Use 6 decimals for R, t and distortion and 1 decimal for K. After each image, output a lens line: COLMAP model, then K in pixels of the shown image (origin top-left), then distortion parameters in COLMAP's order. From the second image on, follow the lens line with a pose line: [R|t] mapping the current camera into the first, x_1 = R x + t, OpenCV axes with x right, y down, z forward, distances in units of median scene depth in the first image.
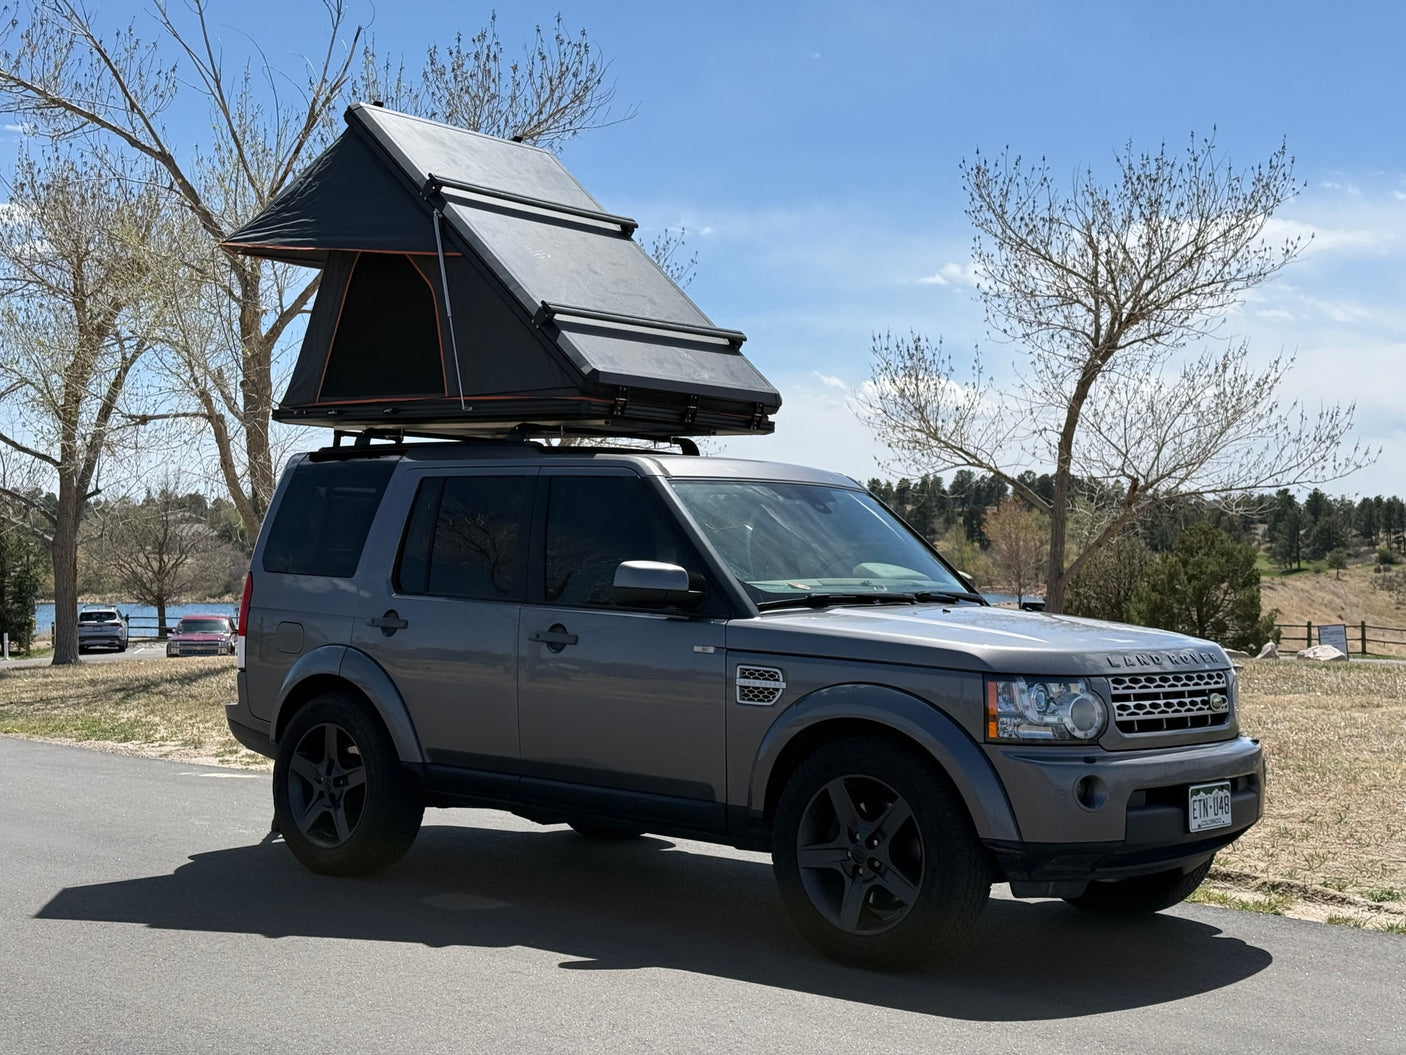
lens RADIAL K [[2070.3, 0, 703.0], [0, 2070.3, 527.5], [0, 0, 1]] dist [0.192276, 0.053249]
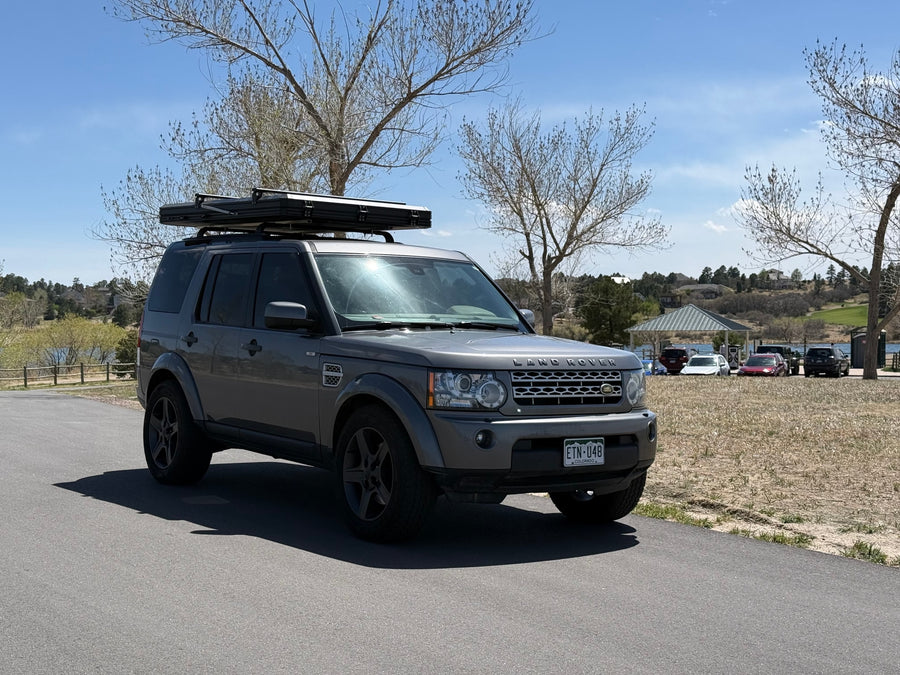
lens RADIAL K [[1325.9, 0, 450.0], [0, 1325.9, 337.5], [0, 0, 1]] dist [0.401023, -1.599907]
pose [[0.969239, 0.009728, -0.245930, 0.350270], [-0.003063, 0.999618, 0.027468, 0.014008], [0.246103, -0.025870, 0.968898, -0.024447]]
